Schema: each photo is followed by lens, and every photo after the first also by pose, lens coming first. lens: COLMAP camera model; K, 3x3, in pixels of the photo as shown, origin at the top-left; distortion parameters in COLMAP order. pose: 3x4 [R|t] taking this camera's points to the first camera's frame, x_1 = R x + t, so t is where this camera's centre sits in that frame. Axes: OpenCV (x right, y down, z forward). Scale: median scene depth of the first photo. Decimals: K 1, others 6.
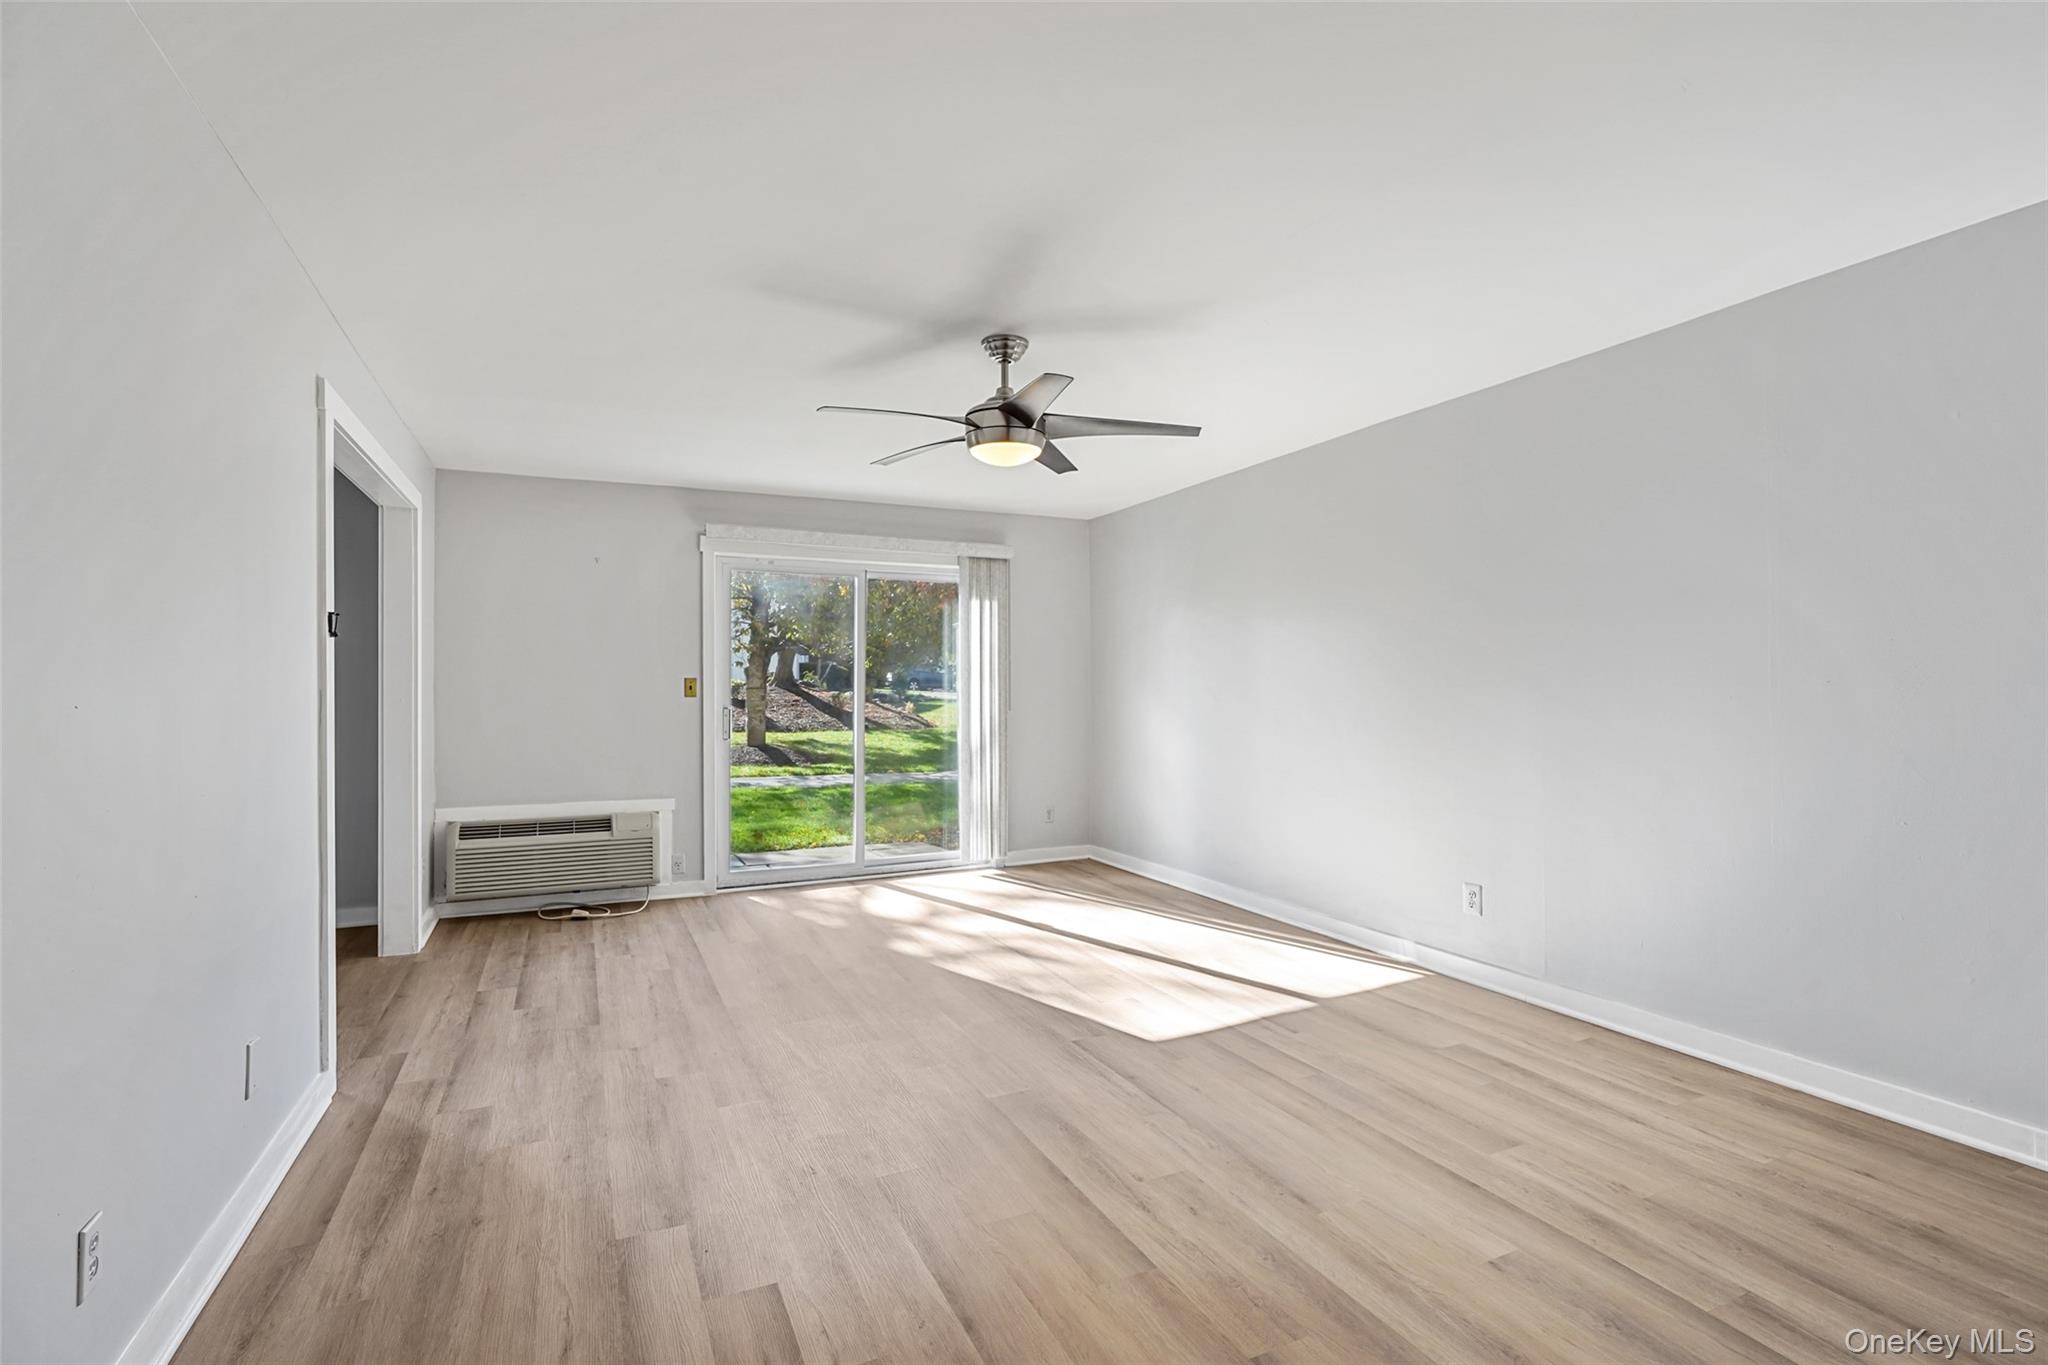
lens RADIAL K [[938.5, 0, 1016.2], [0, 938.5, 683.6], [0, 0, 1]] dist [-0.000777, 0.001210]
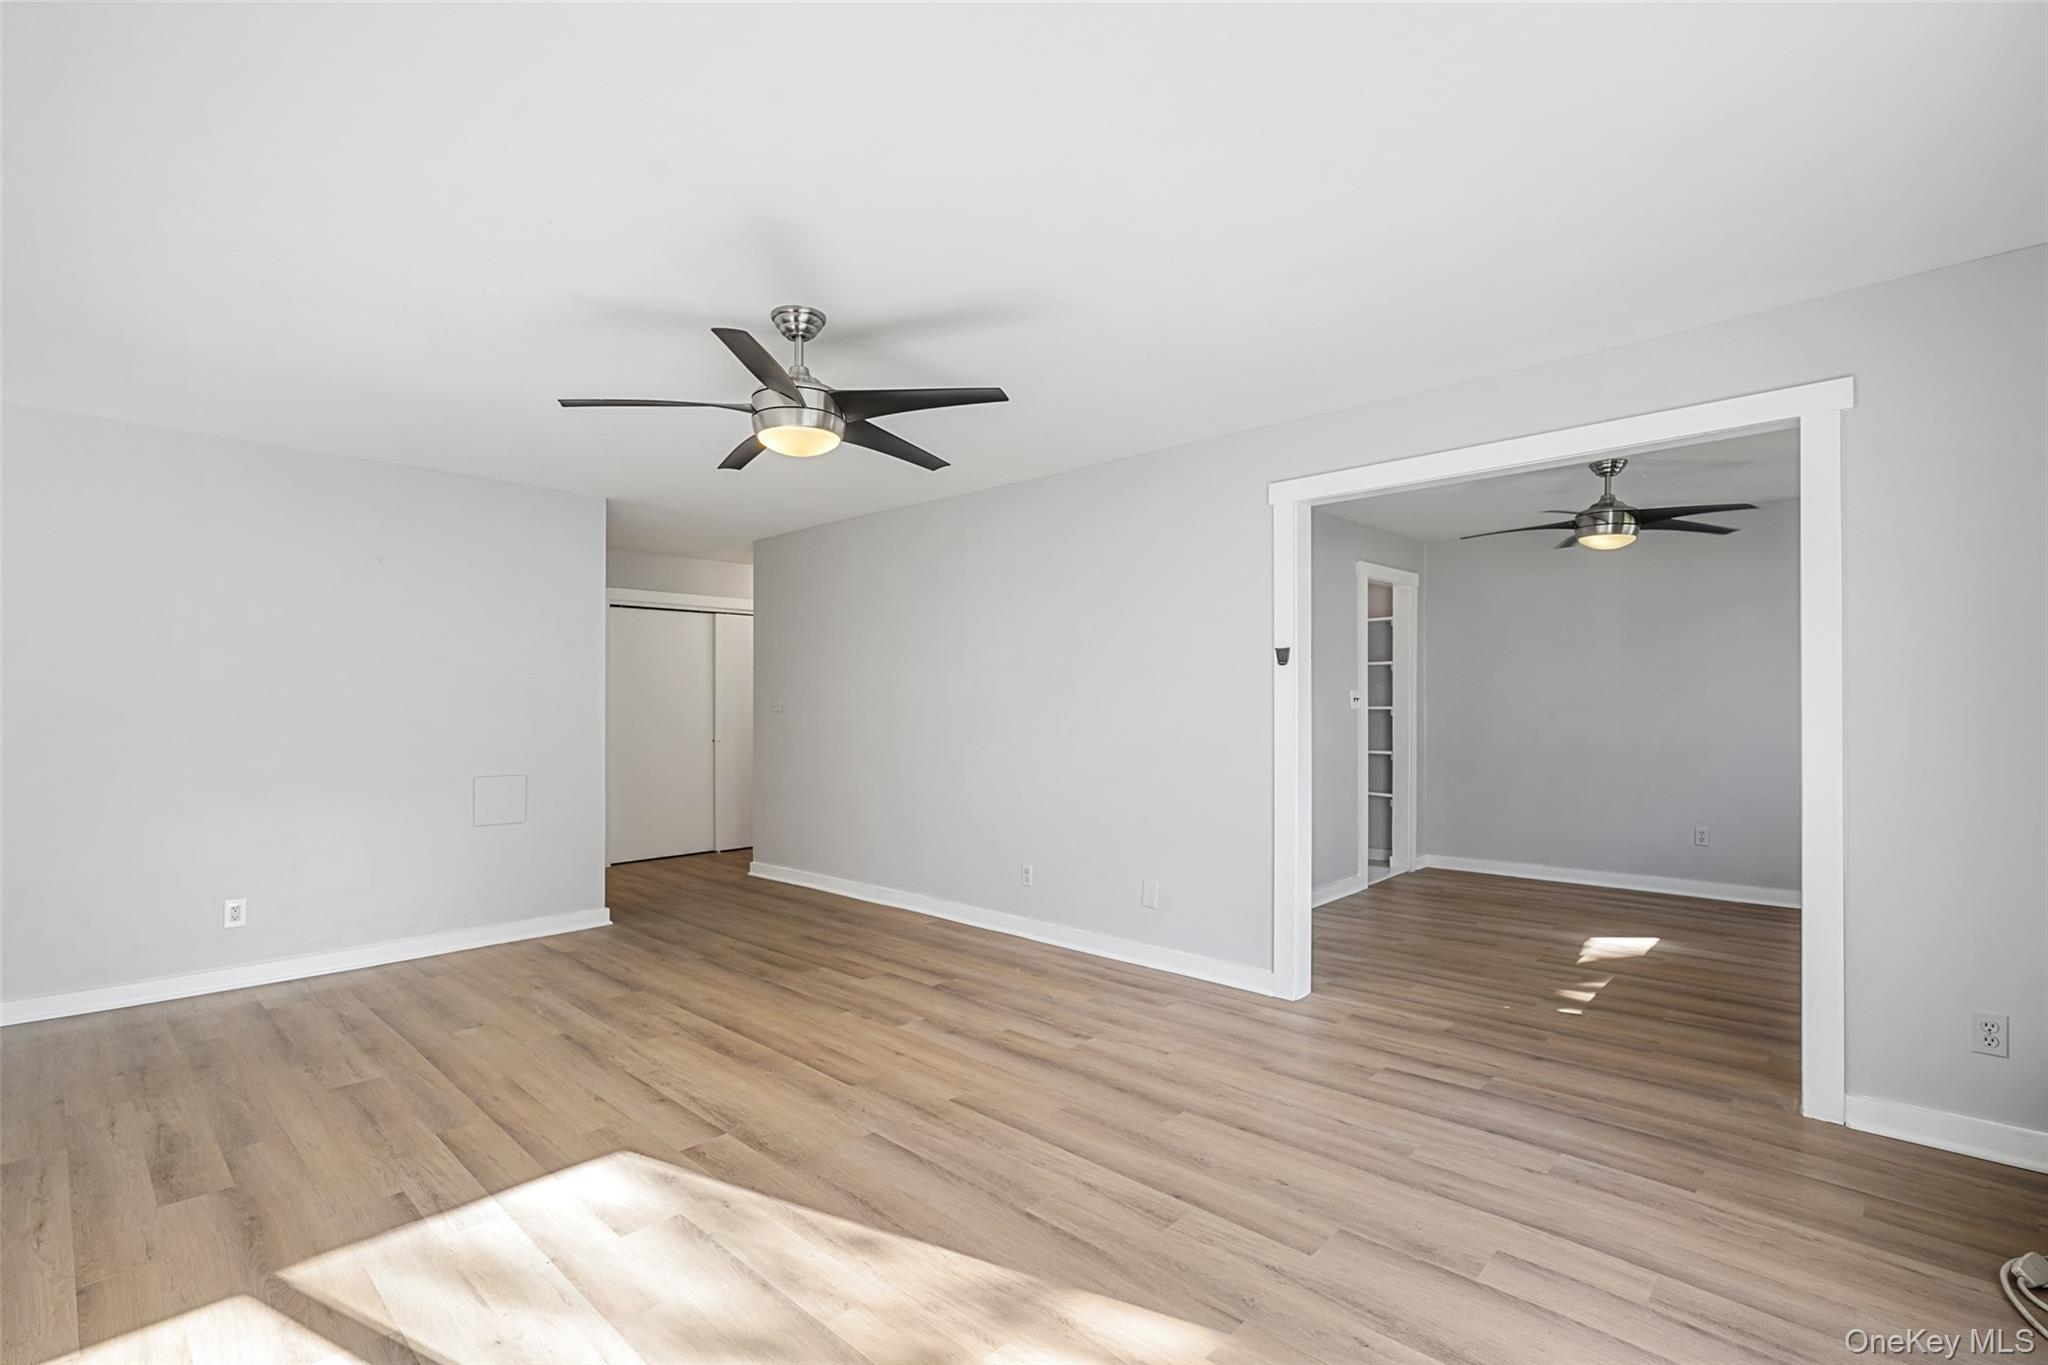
lens RADIAL K [[938.5, 0, 1014.8], [0, 938.5, 691.0], [0, 0, 1]] dist [-0.000777, 0.001210]
pose [[-0.931865, 0.001715, -0.362801, 0.136706], [0.009603, 0.999755, -0.019941, 0.009279], [0.362678, -0.022066, -0.931653, 2.099594]]
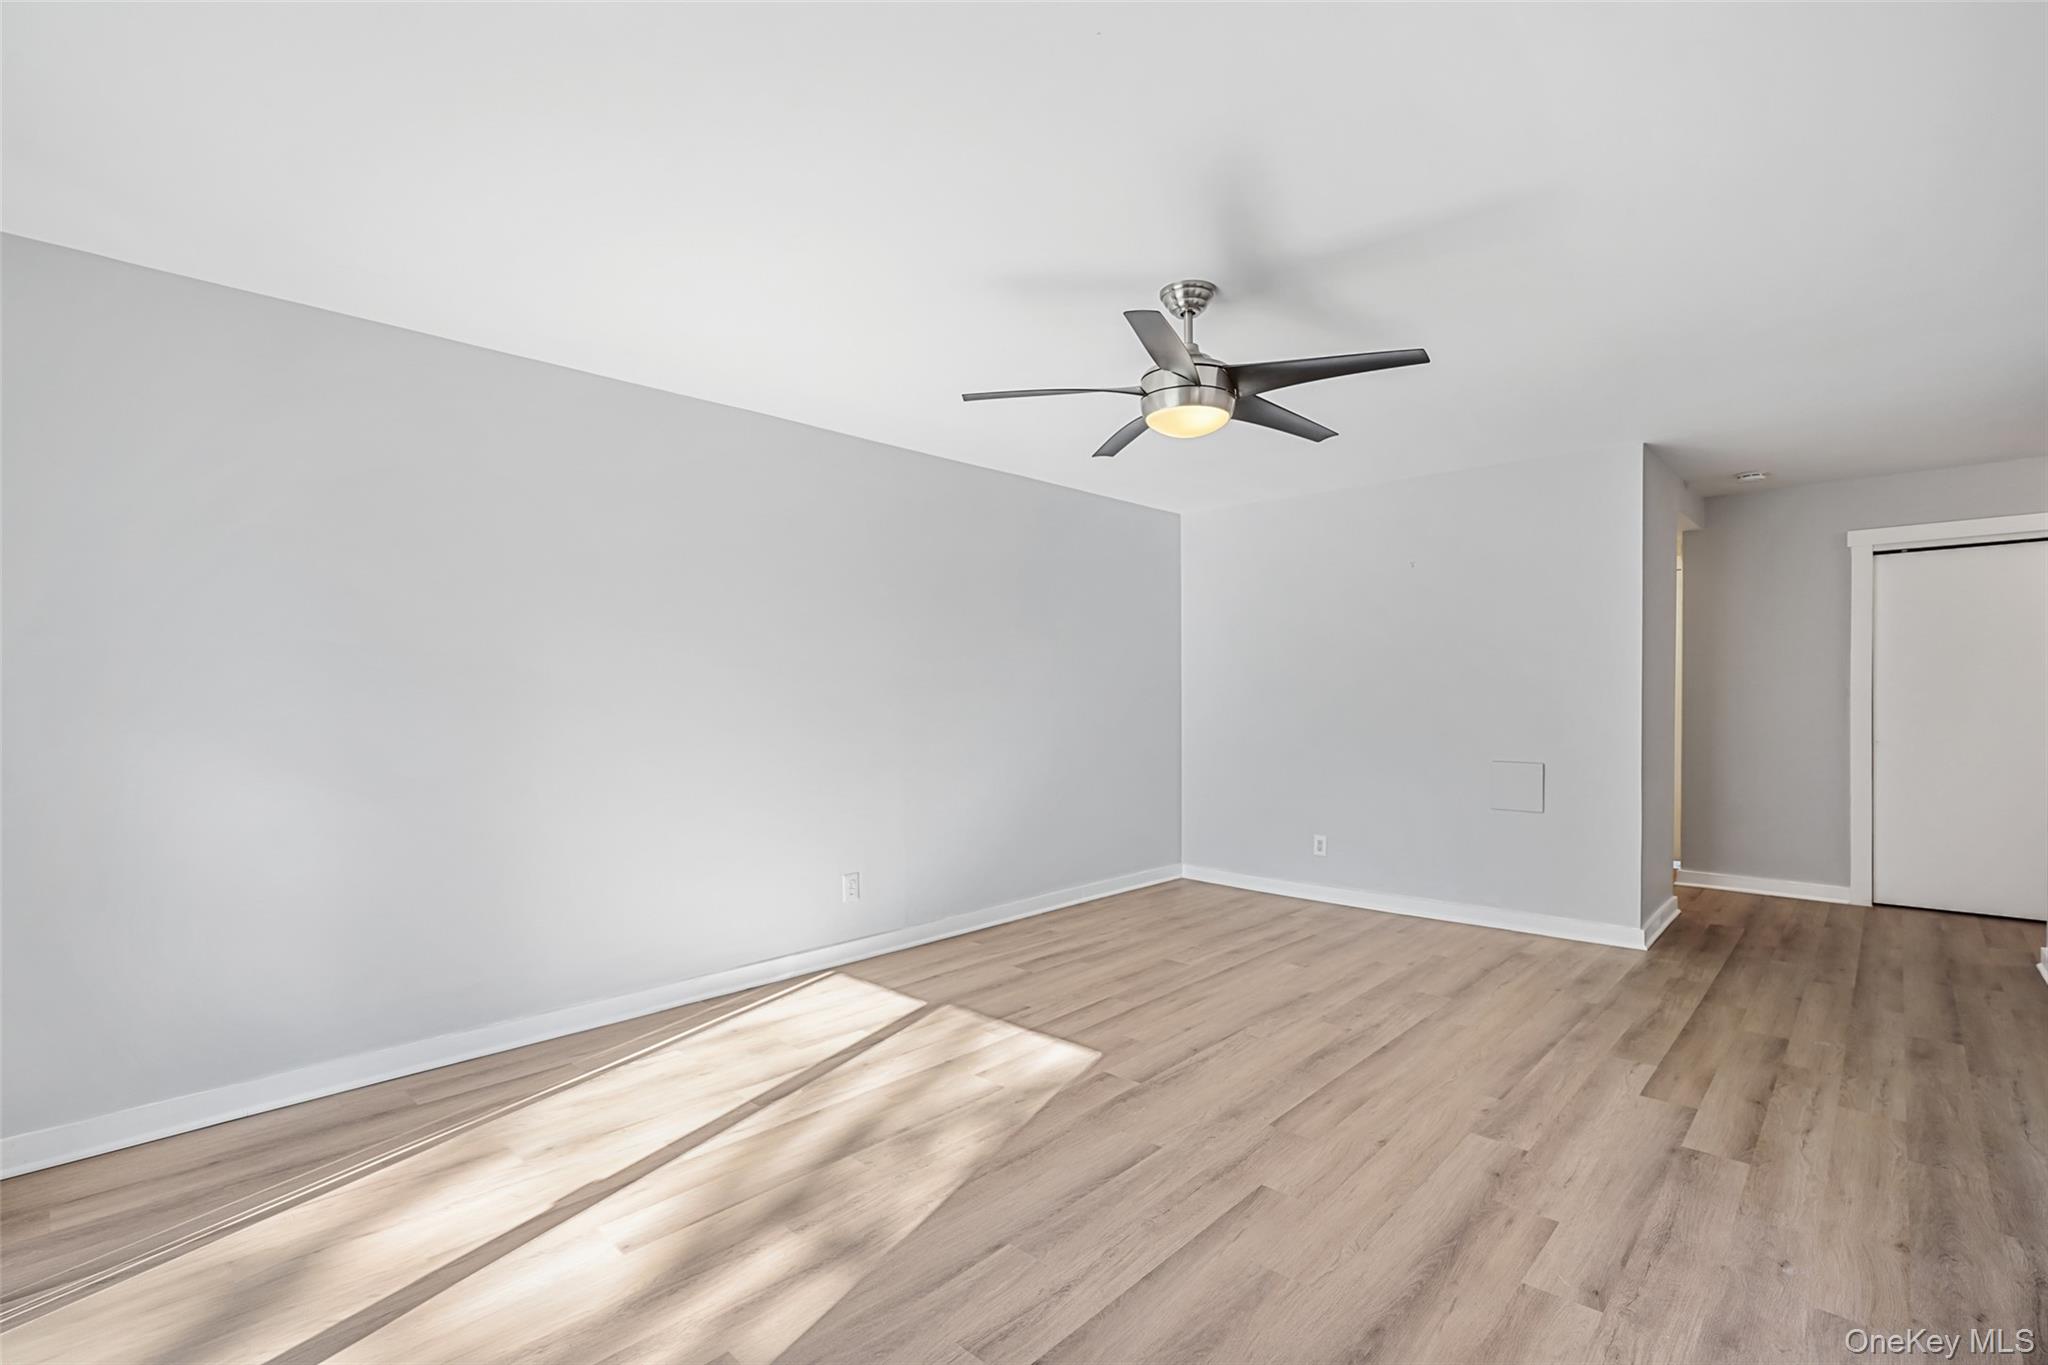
lens RADIAL K [[938.5, 0, 1025.1], [0, 938.5, 694.3], [0, 0, 1]] dist [-0.000777, 0.001210]
pose [[-0.373177, 0.008700, 0.927719, -0.838136], [0.003122, 0.999962, -0.008122, 0.011156], [-0.927755, -0.000135, -0.373190, 1.616403]]
